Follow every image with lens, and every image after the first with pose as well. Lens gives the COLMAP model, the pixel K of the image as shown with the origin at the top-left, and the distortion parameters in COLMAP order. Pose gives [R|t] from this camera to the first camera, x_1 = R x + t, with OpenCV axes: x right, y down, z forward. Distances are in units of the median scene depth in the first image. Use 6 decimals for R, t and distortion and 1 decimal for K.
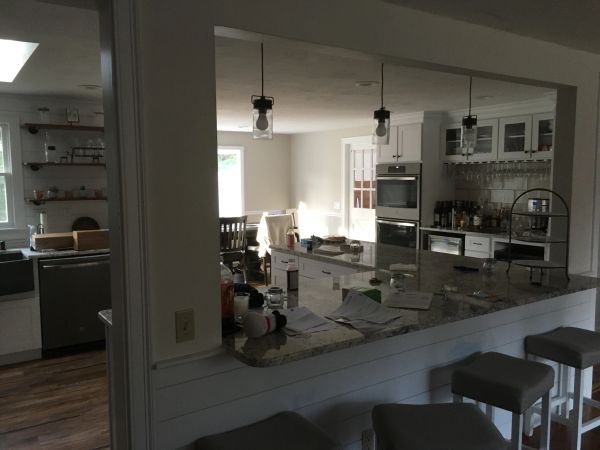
lens RADIAL K [[509.5, 0, 299.9], [0, 509.5, 225.4], [0, 0, 1]] dist [0.021790, 0.002616]
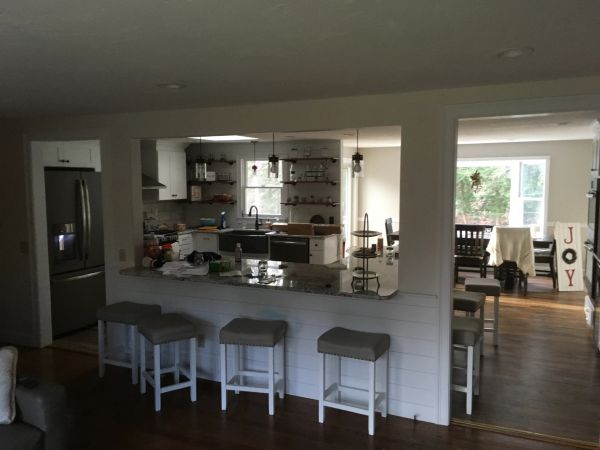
lens RADIAL K [[509.5, 0, 299.7], [0, 509.5, 224.6], [0, 0, 1]] dist [0.021790, 0.002616]
pose [[0.490167, 0.082047, -0.867758, 0.935747], [-0.078843, 0.995652, 0.049604, -0.061992], [0.868055, 0.044102, 0.494505, 0.191214]]
